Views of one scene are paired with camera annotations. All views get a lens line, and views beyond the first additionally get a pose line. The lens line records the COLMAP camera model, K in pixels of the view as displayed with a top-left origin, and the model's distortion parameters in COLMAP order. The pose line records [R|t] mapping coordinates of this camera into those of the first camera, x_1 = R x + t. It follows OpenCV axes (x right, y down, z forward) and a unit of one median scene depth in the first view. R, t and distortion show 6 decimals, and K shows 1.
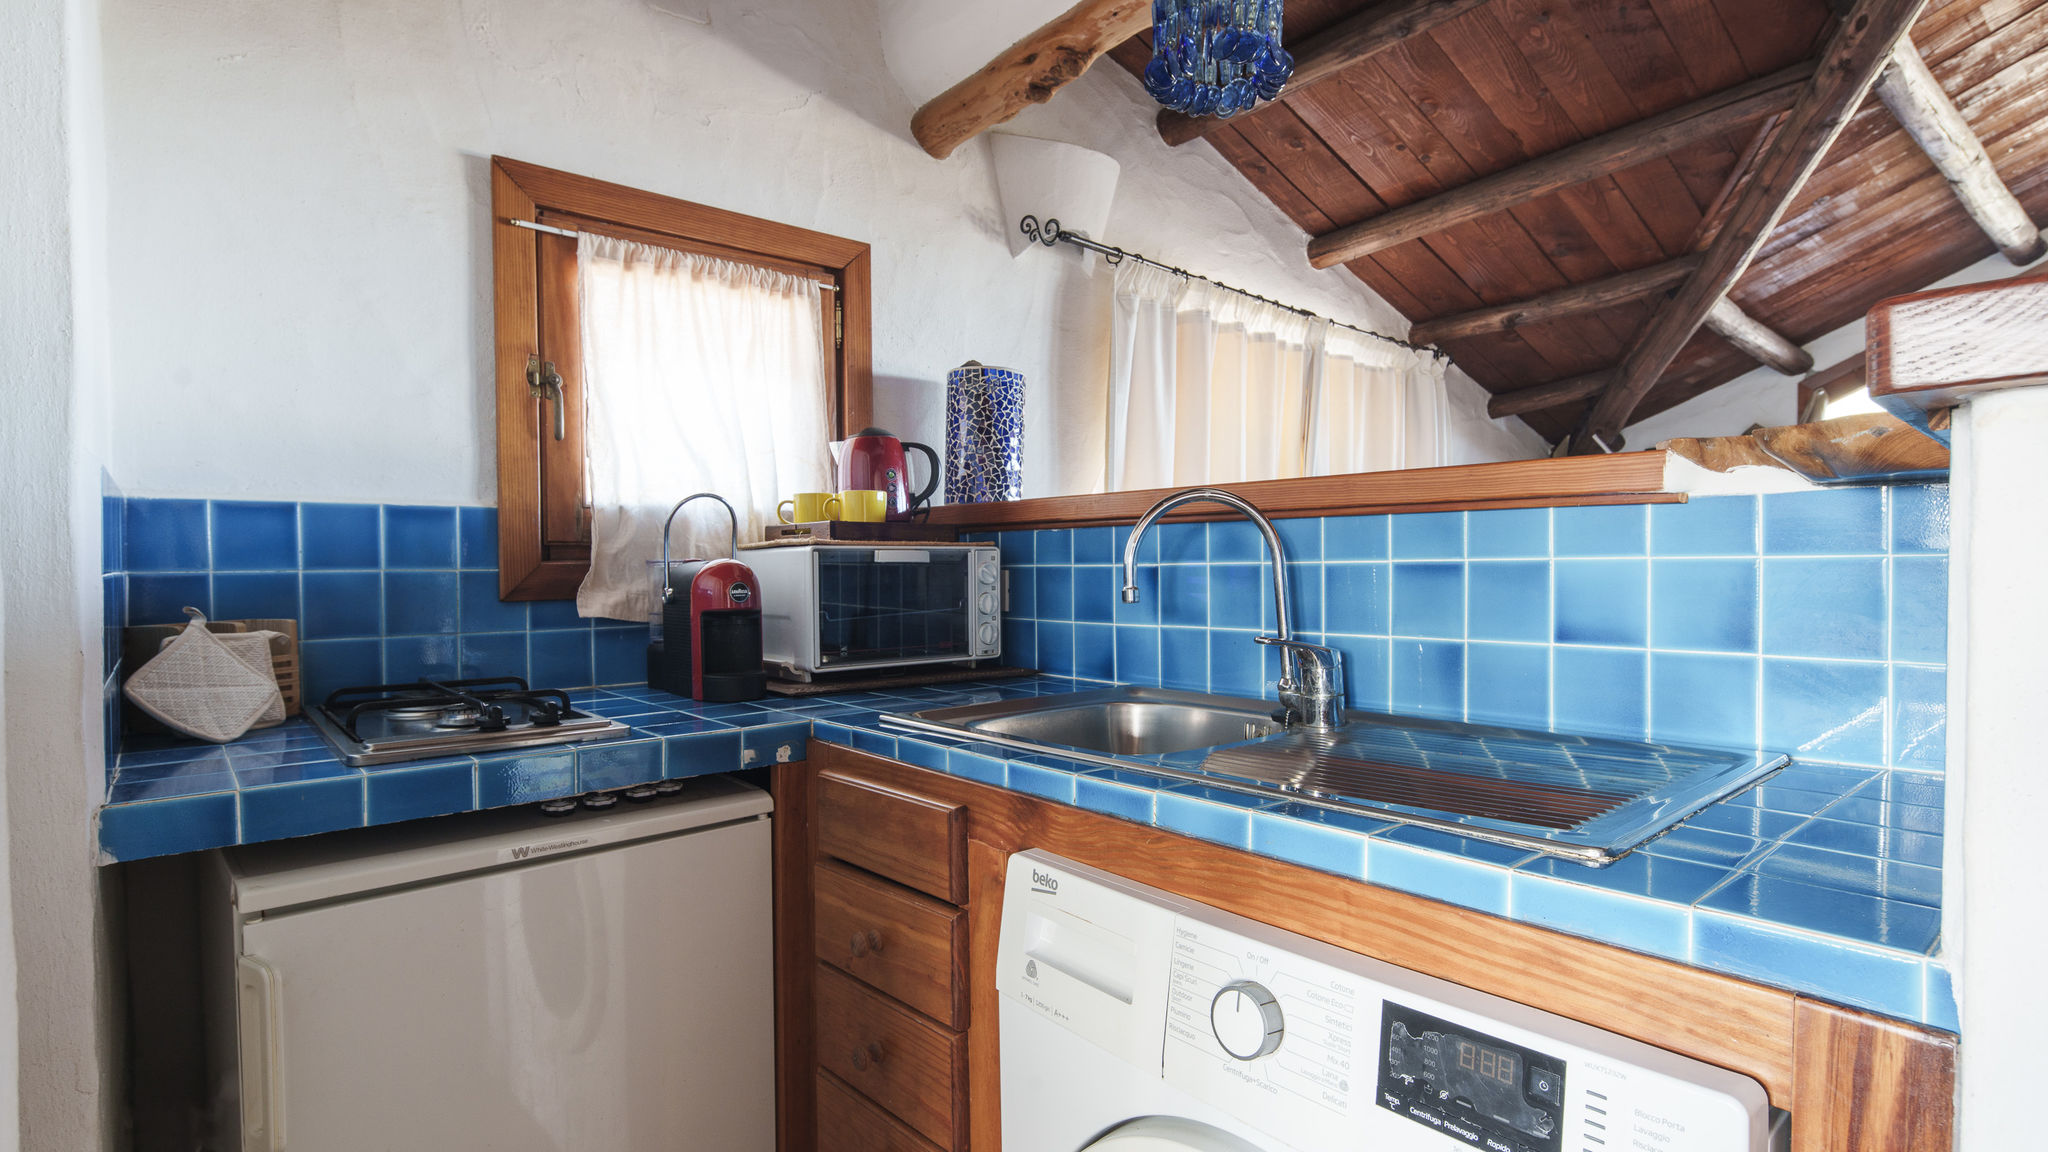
lens RADIAL K [[1001.4, 0, 1018.0], [0, 1001.4, 586.1], [0, 0, 1]] dist [0.001847, -0.001607]
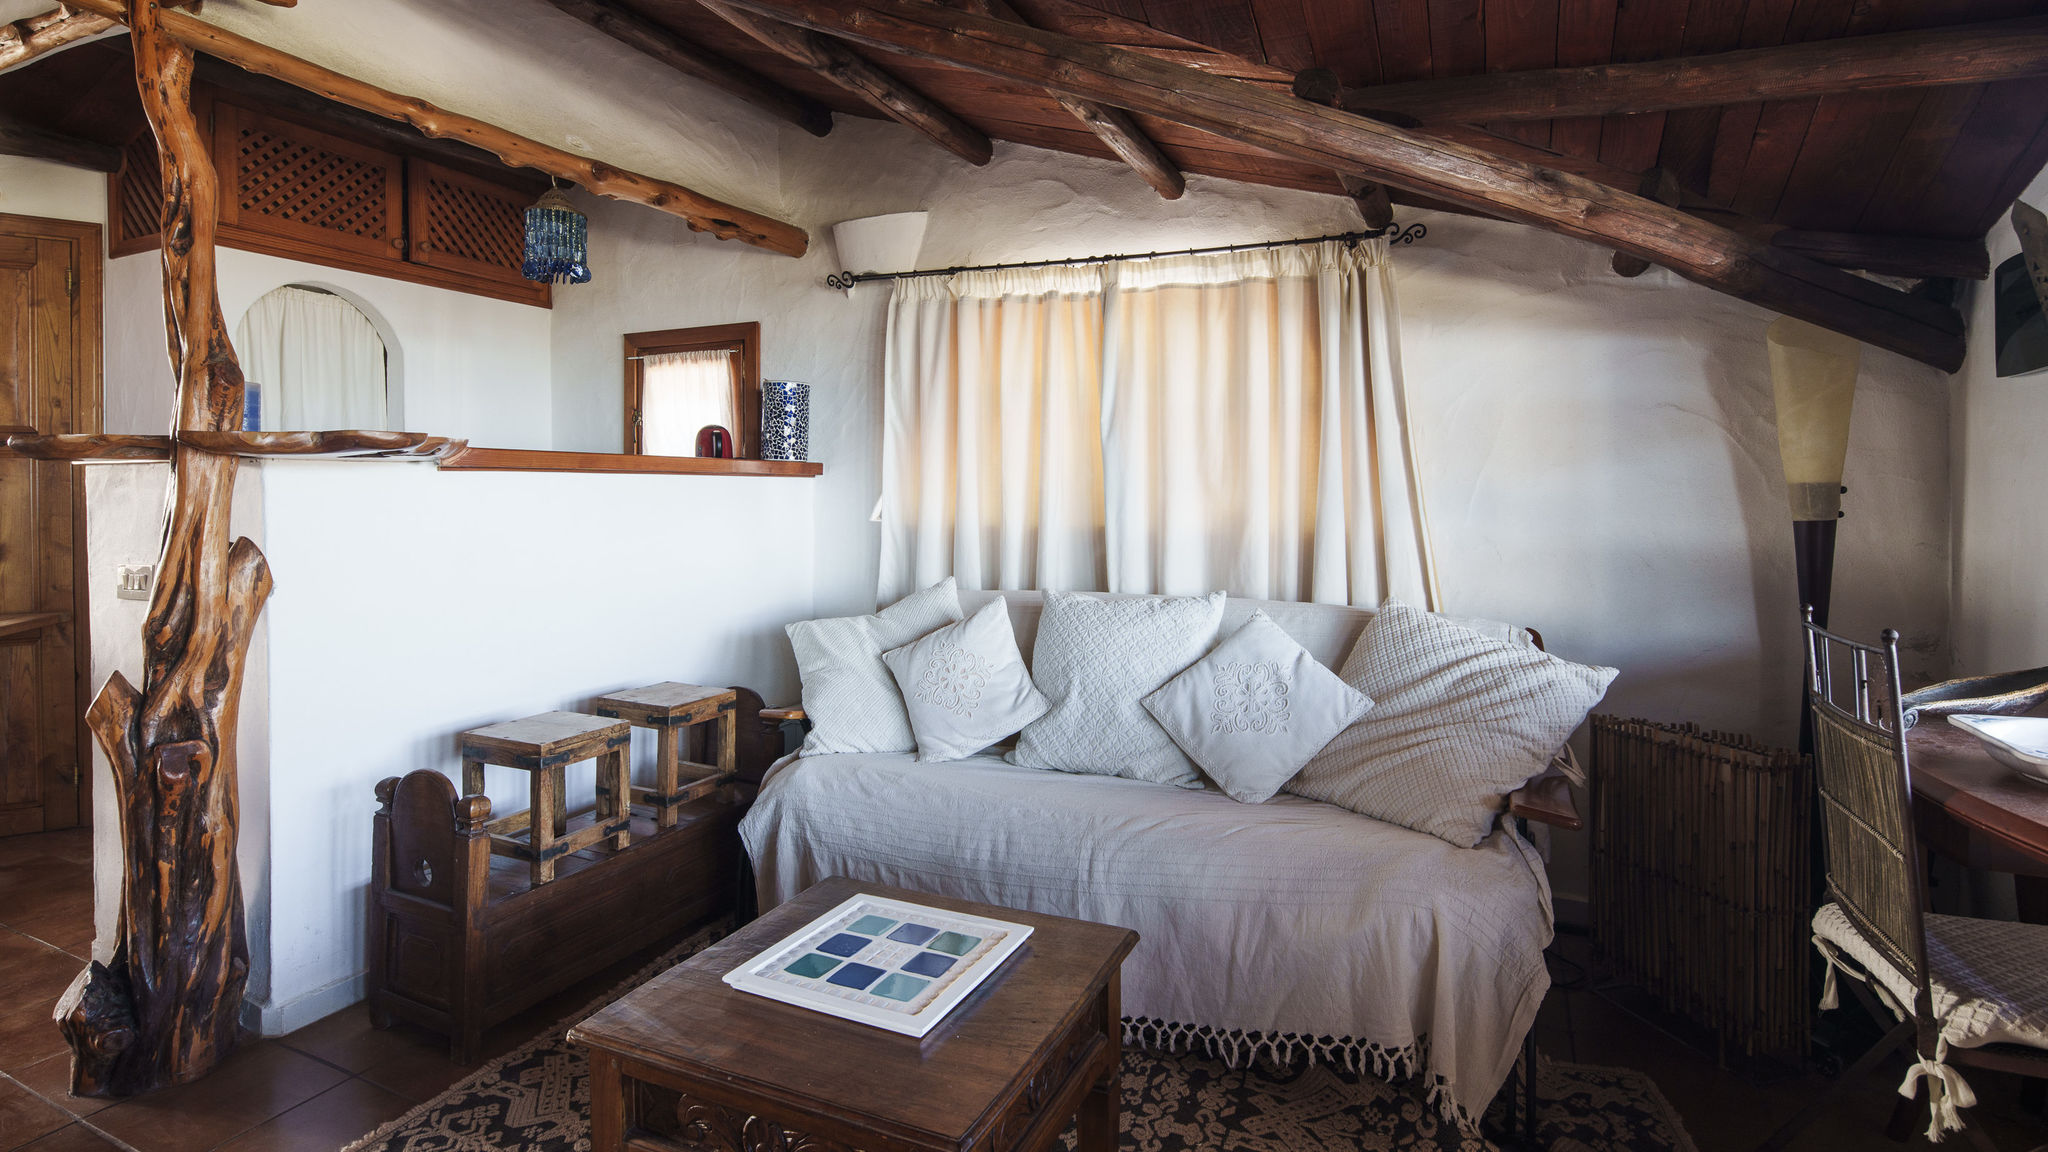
lens RADIAL K [[1001.4, 0, 1018.0], [0, 1001.4, 586.1], [0, 0, 1]] dist [0.001847, -0.001607]
pose [[0.400033, 0.096761, -0.911378, 2.223383], [-0.020742, 0.995112, 0.096547, -0.034853], [0.916266, -0.019719, 0.400085, 0.806116]]
